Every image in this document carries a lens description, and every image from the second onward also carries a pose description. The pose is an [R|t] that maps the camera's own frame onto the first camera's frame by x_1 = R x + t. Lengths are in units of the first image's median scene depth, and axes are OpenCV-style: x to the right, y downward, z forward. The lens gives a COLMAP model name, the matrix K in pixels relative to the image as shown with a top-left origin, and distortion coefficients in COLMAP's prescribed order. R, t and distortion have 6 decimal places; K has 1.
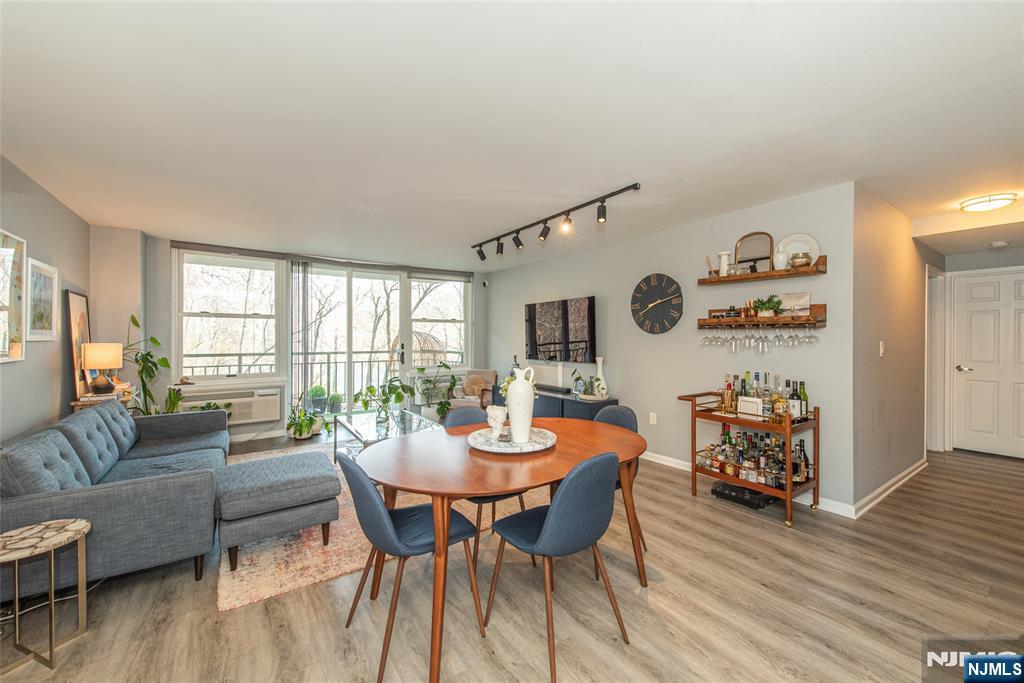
lens RADIAL K [[400.8, 0, 517.9], [0, 400.8, 335.1], [0, 0, 1]] dist [0.005412, -0.003071]
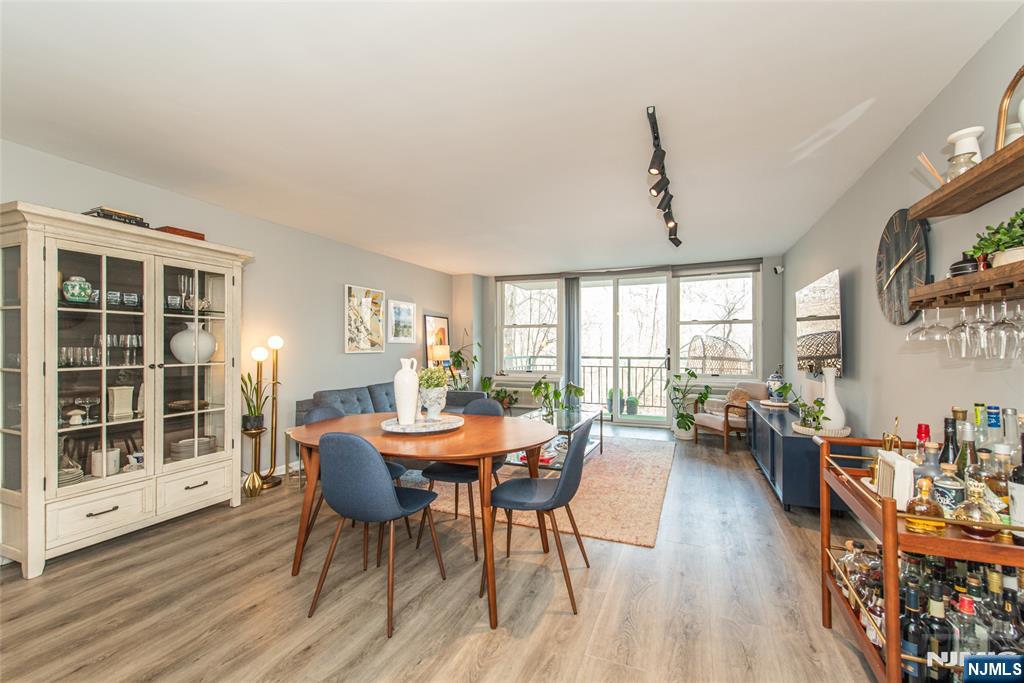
lens RADIAL K [[400.8, 0, 500.6], [0, 400.8, 345.9], [0, 0, 1]] dist [0.005412, -0.003071]
pose [[0.551109, -0.003022, -0.834428, 0.311780], [0.004838, 0.999988, -0.000427, 0.014807], [0.834419, -0.003802, 0.551117, 0.172625]]
